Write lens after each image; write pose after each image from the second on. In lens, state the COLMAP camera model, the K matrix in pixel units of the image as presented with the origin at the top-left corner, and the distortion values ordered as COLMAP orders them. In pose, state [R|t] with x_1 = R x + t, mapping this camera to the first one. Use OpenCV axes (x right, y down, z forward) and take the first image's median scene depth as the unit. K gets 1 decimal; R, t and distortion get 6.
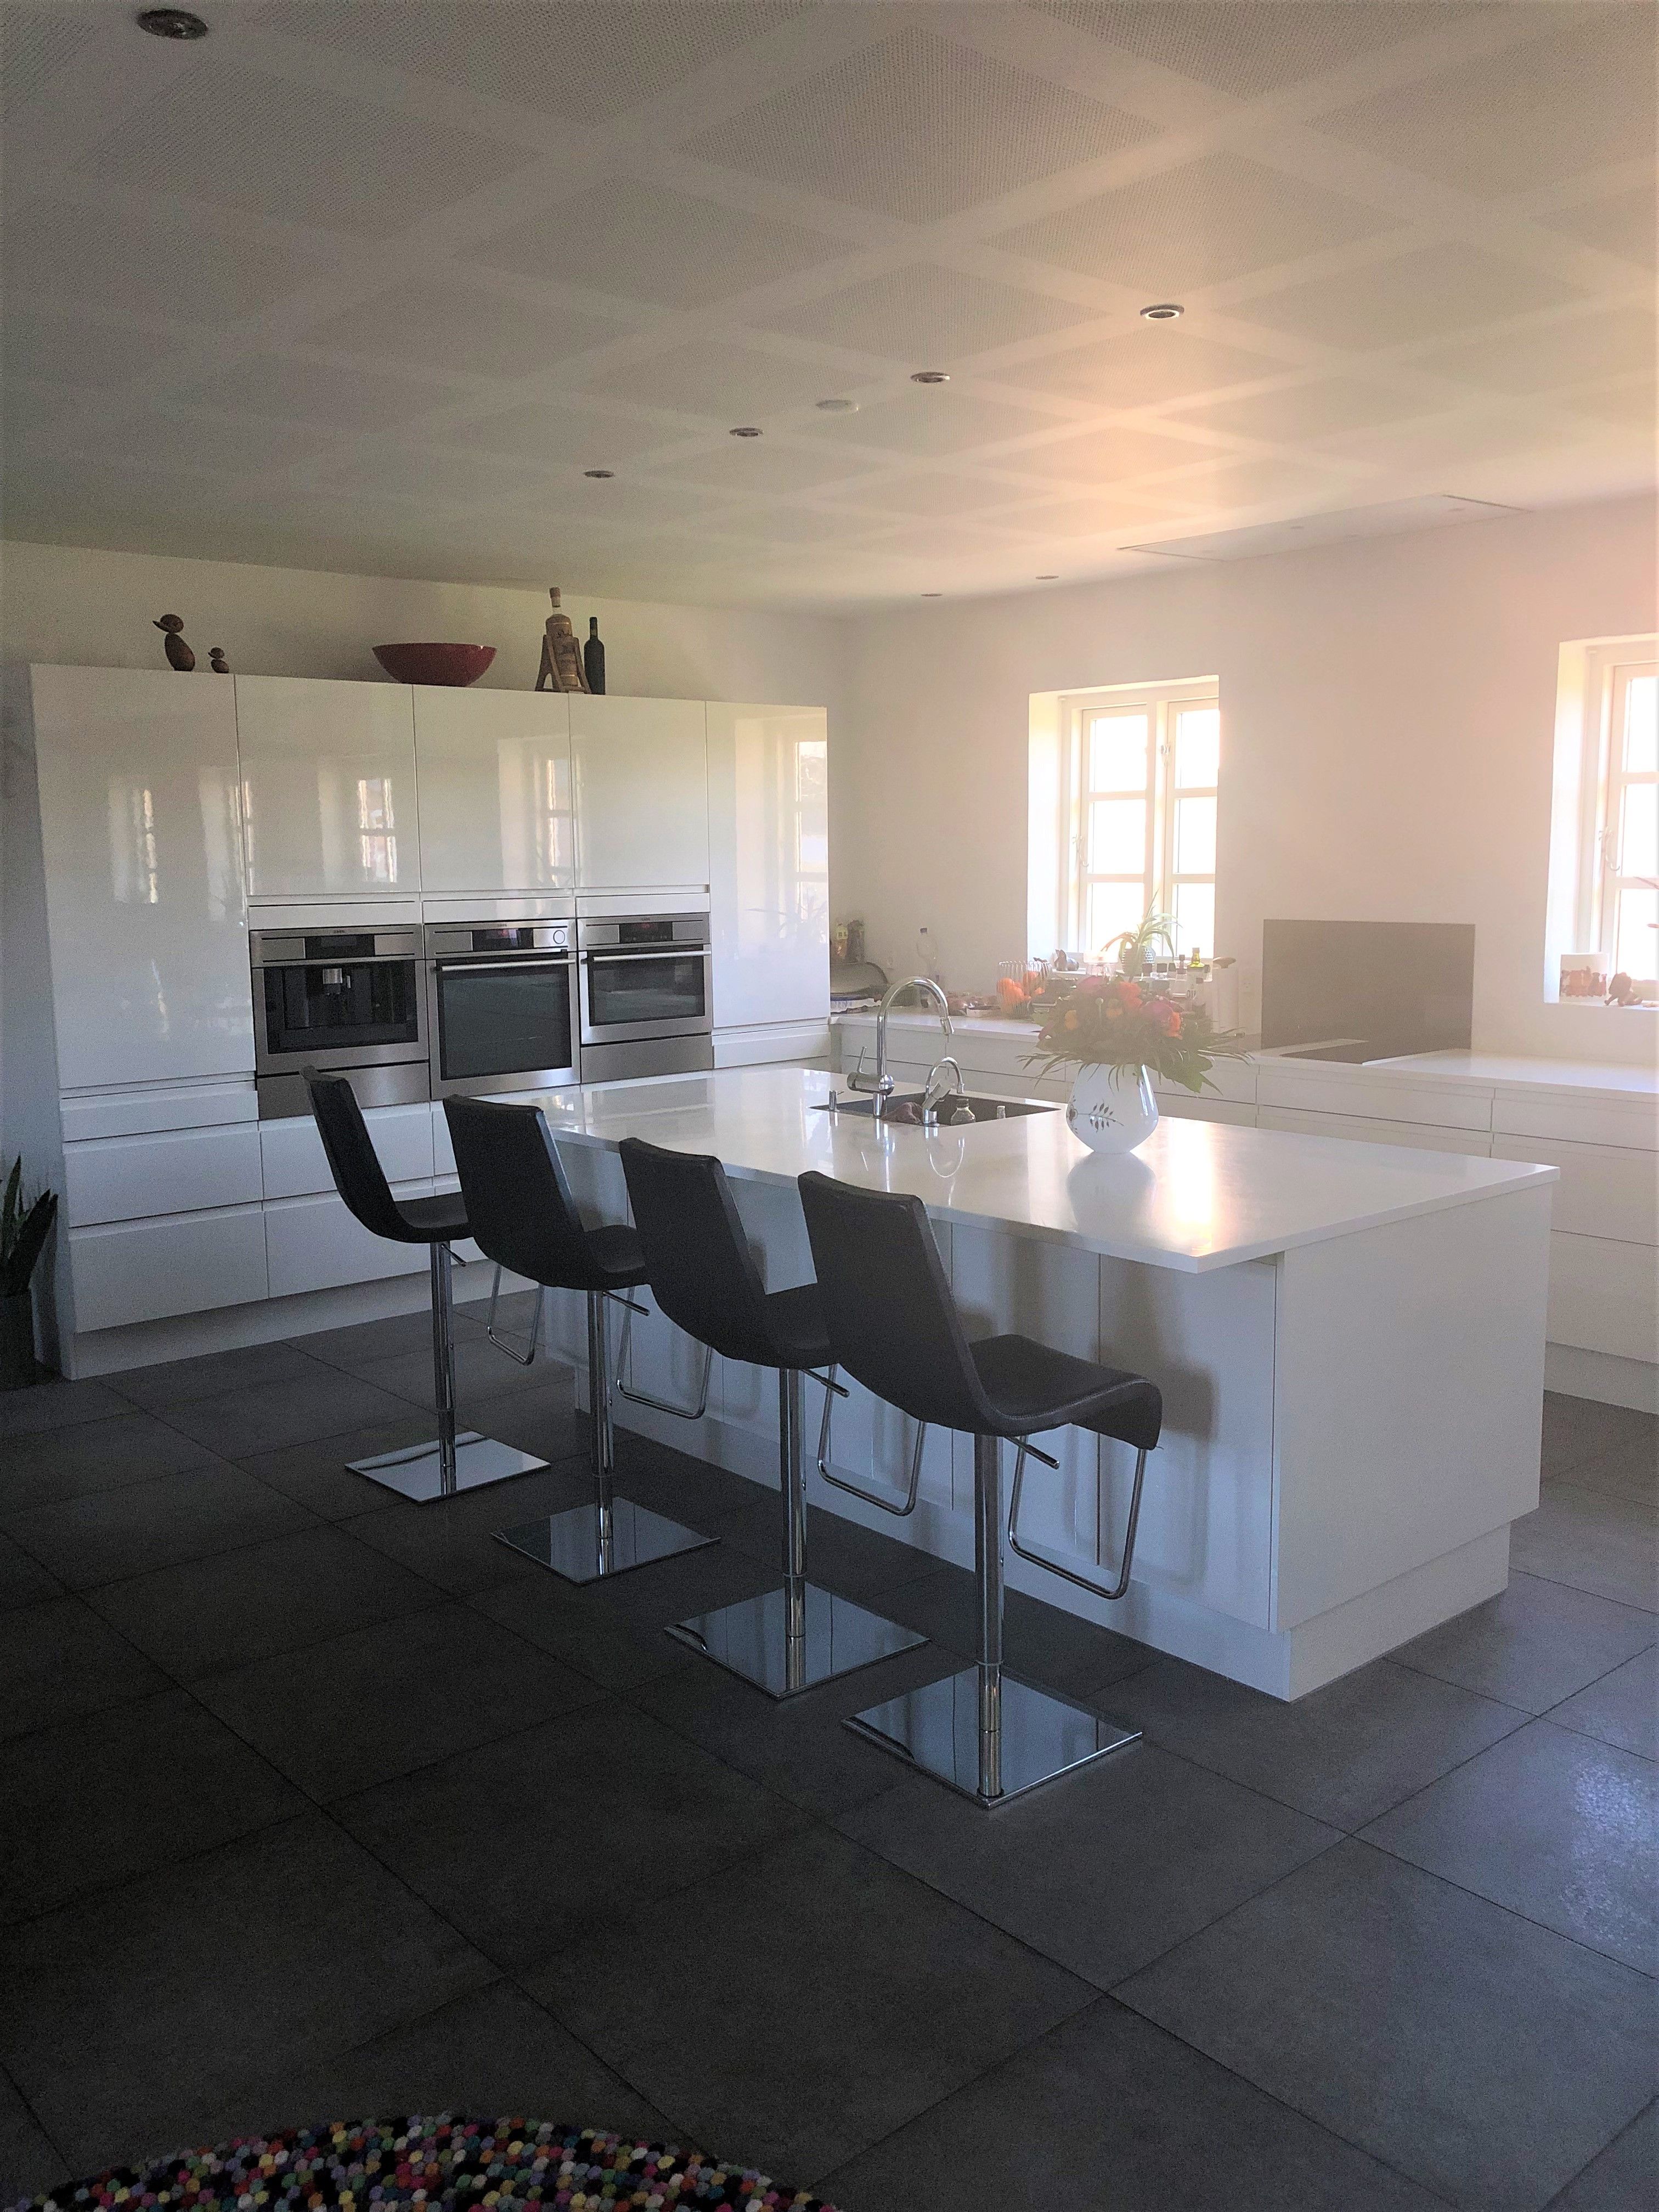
lens RADIAL K [[1818.2, 0, 817.3], [0, 1818.2, 1100.6], [0, 0, 1]] dist [0.009264, 0.003542]
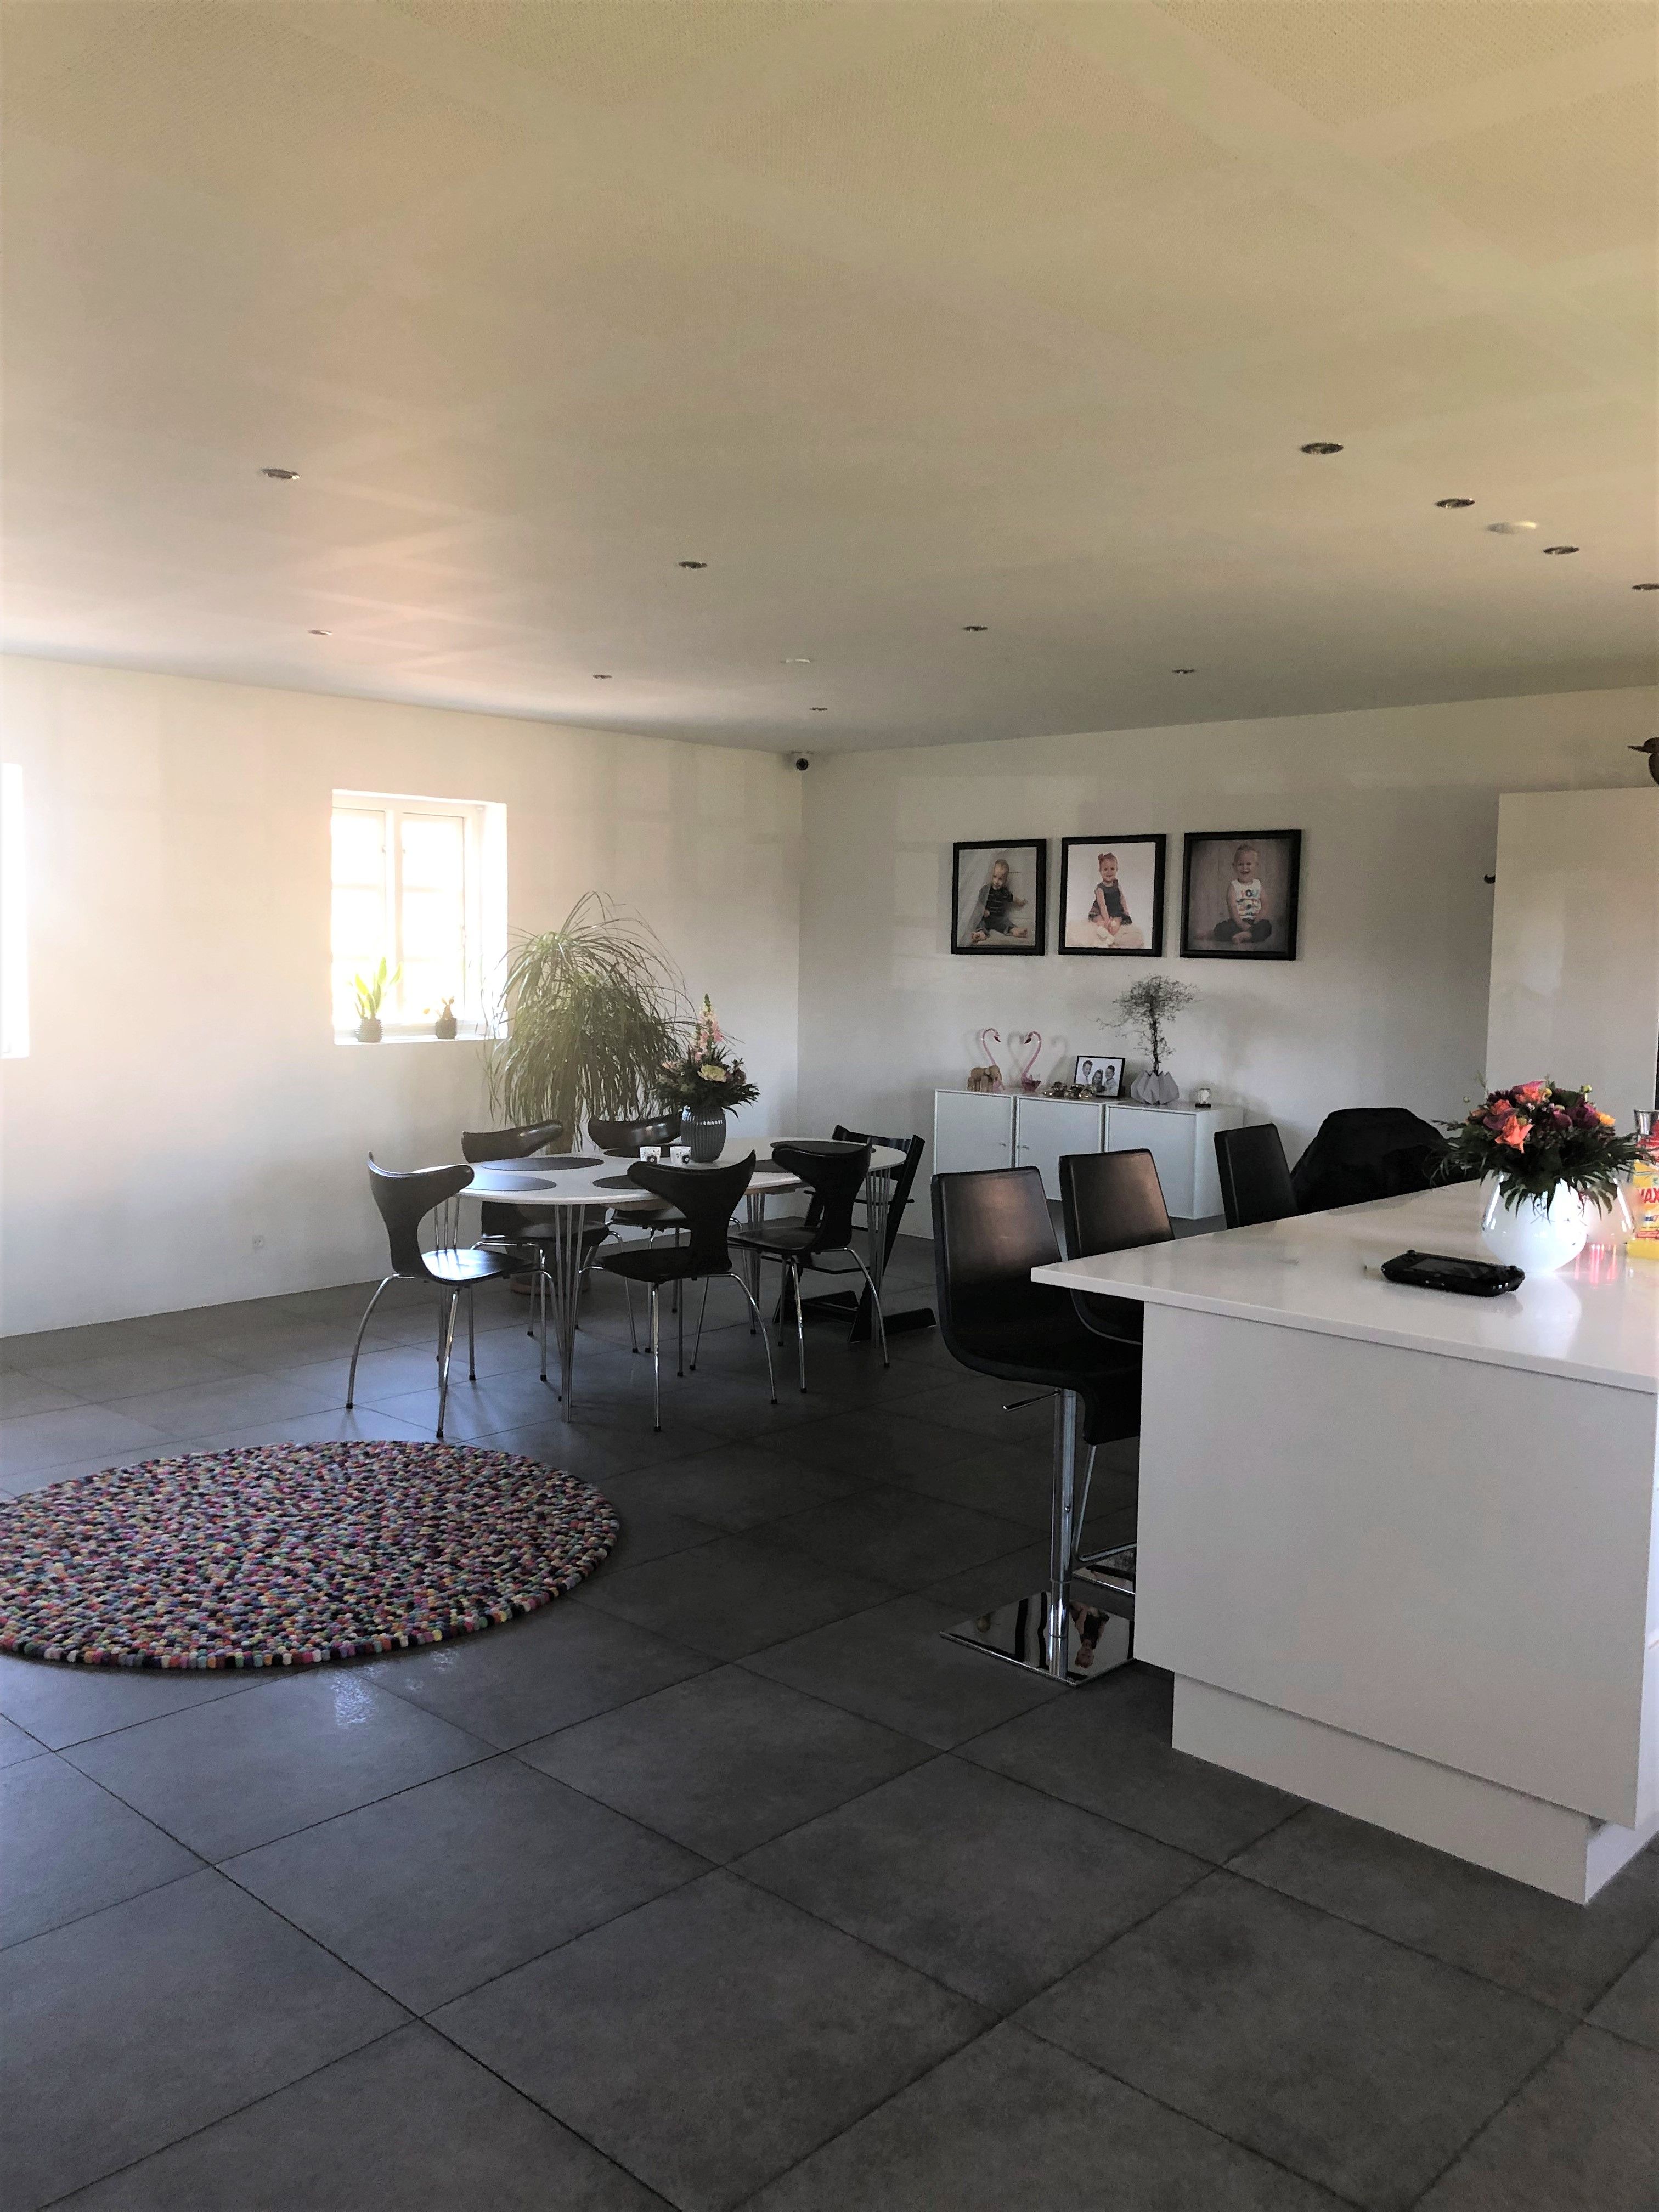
lens RADIAL K [[1818.2, 0, 817.3], [0, 1818.2, 1100.6], [0, 0, 1]] dist [0.009264, 0.003542]
pose [[0.092193, 0.106640, -0.990014, 0.710770], [-0.152535, 0.984026, 0.091791, -0.060396], [0.983989, 0.142549, 0.106987, 0.358437]]
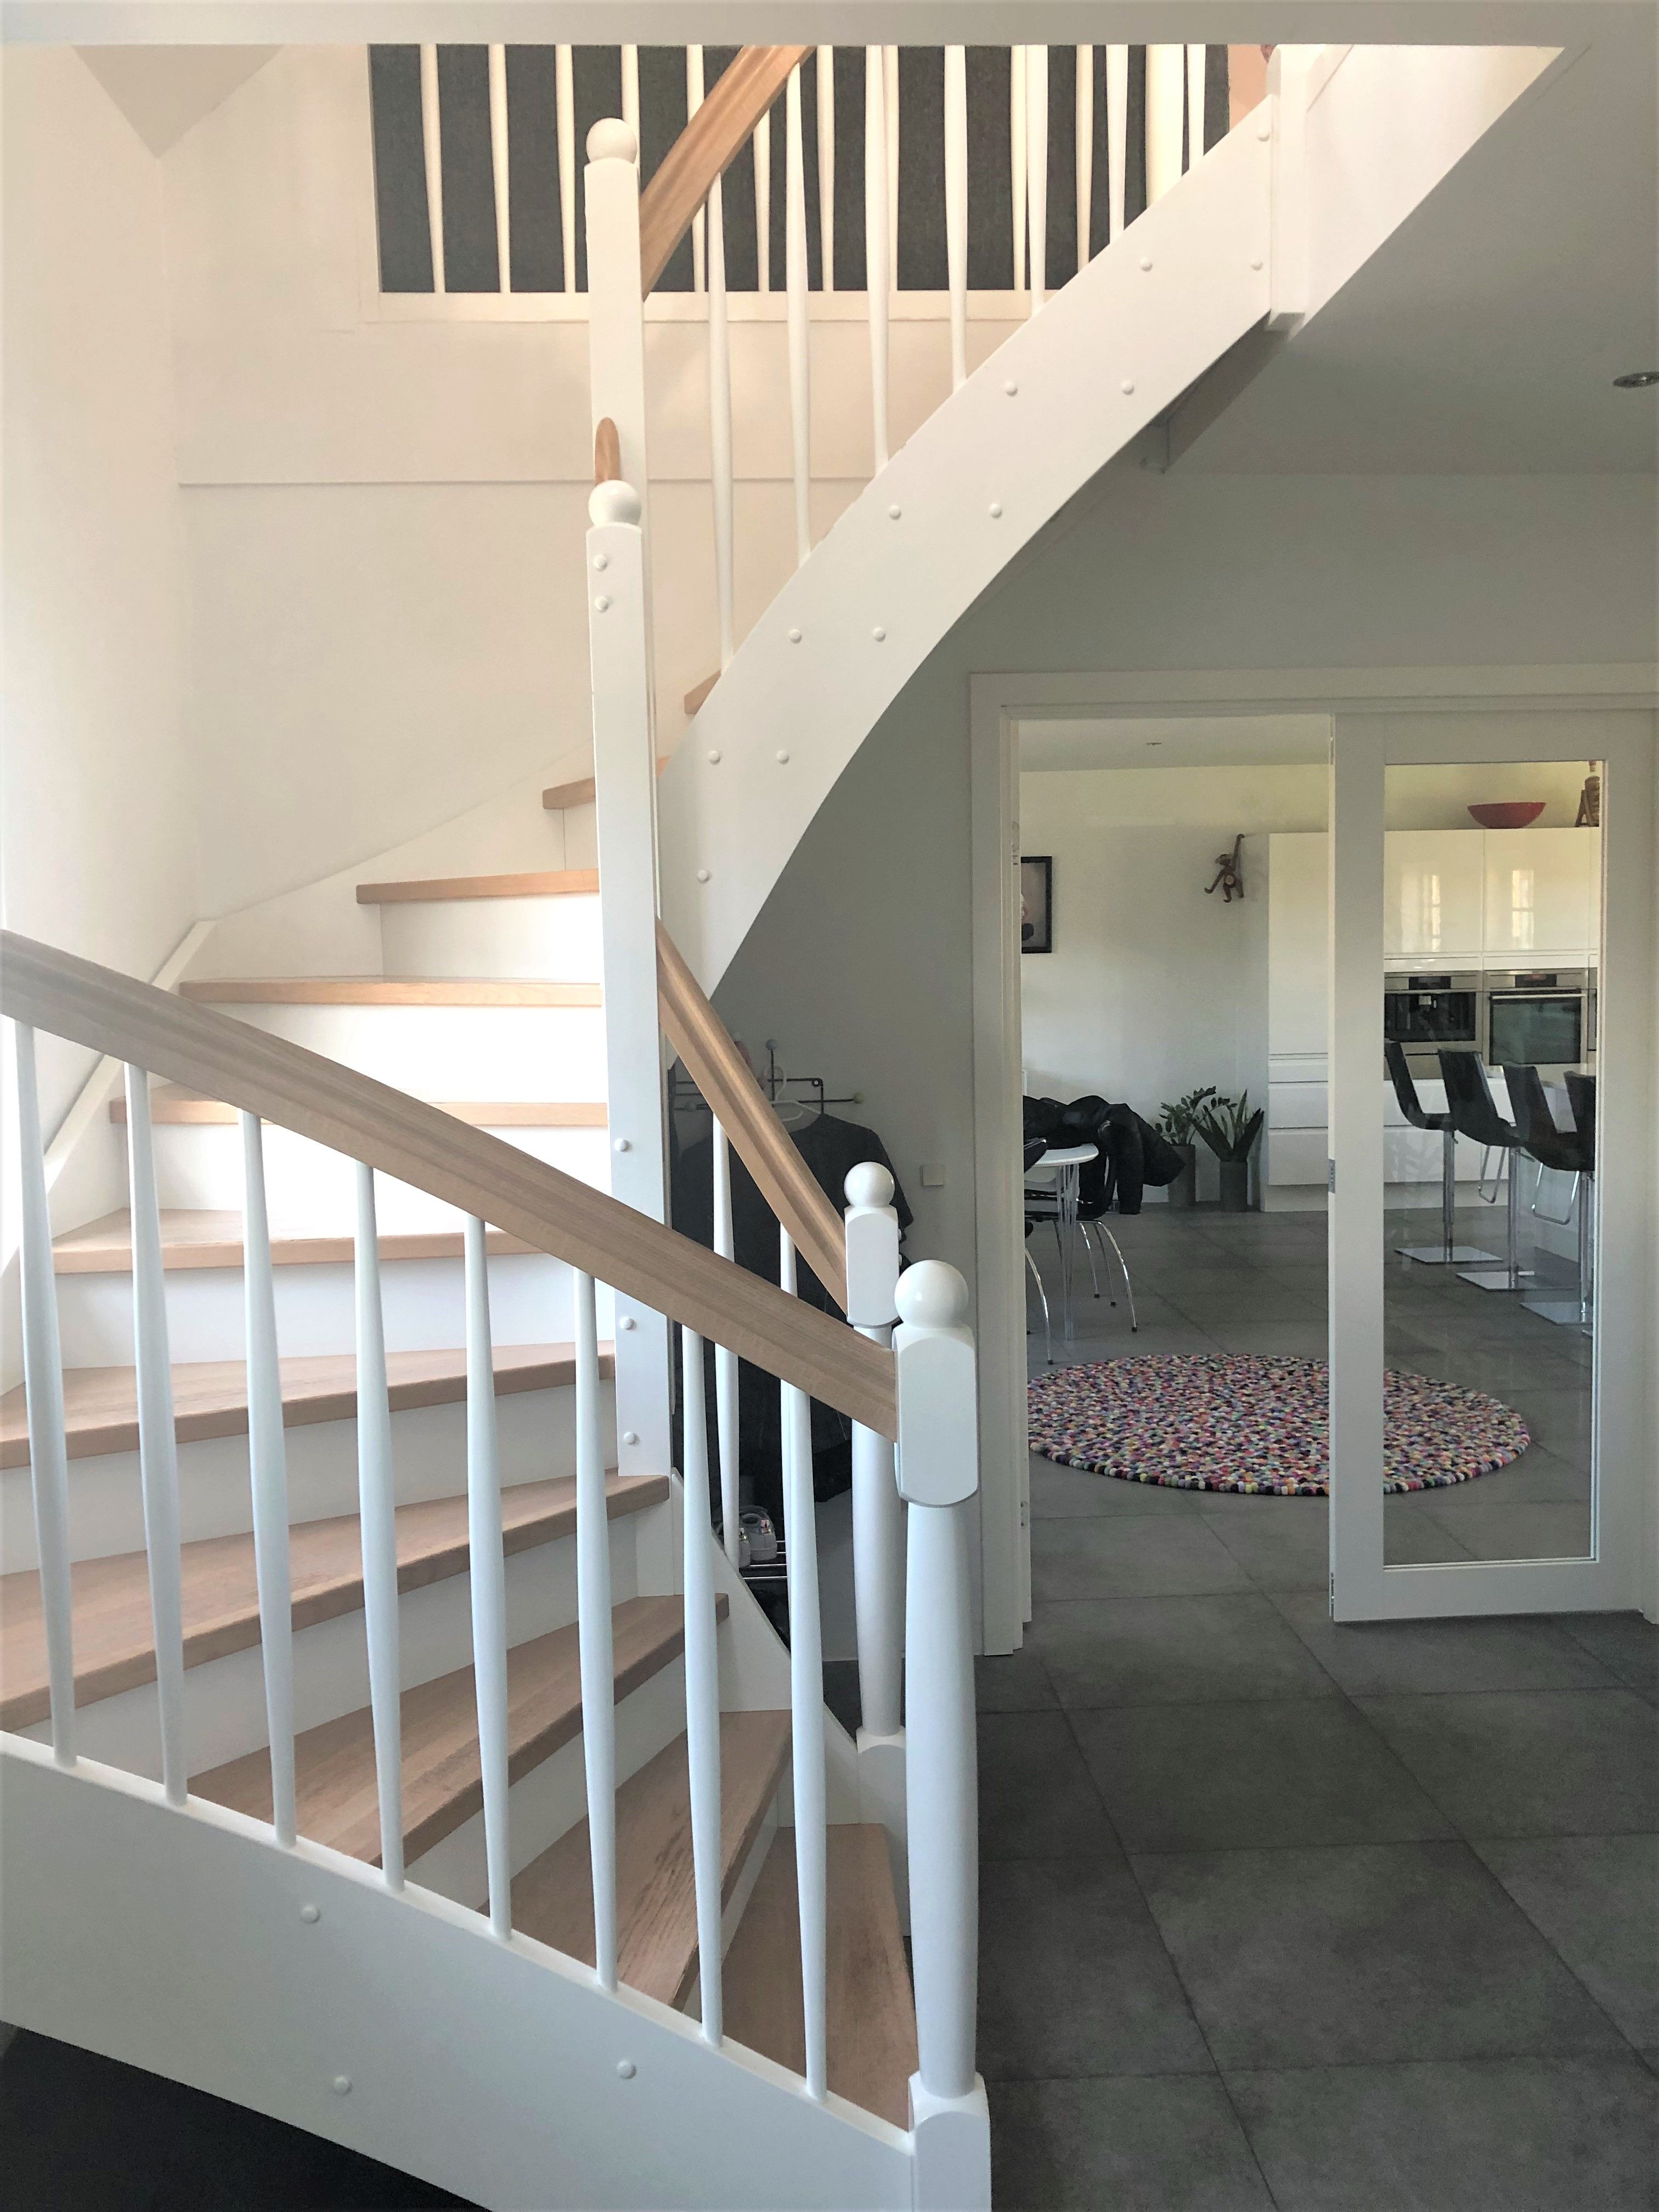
lens RADIAL K [[1818.2, 0, 817.3], [0, 1818.2, 1100.6], [0, 0, 1]] dist [0.009264, 0.003542]
pose [[0.789068, 0.049397, -0.612316, 0.339286], [-0.073329, 0.997209, -0.014049, 0.092618], [0.609913, 0.055986, 0.790488, -0.706113]]
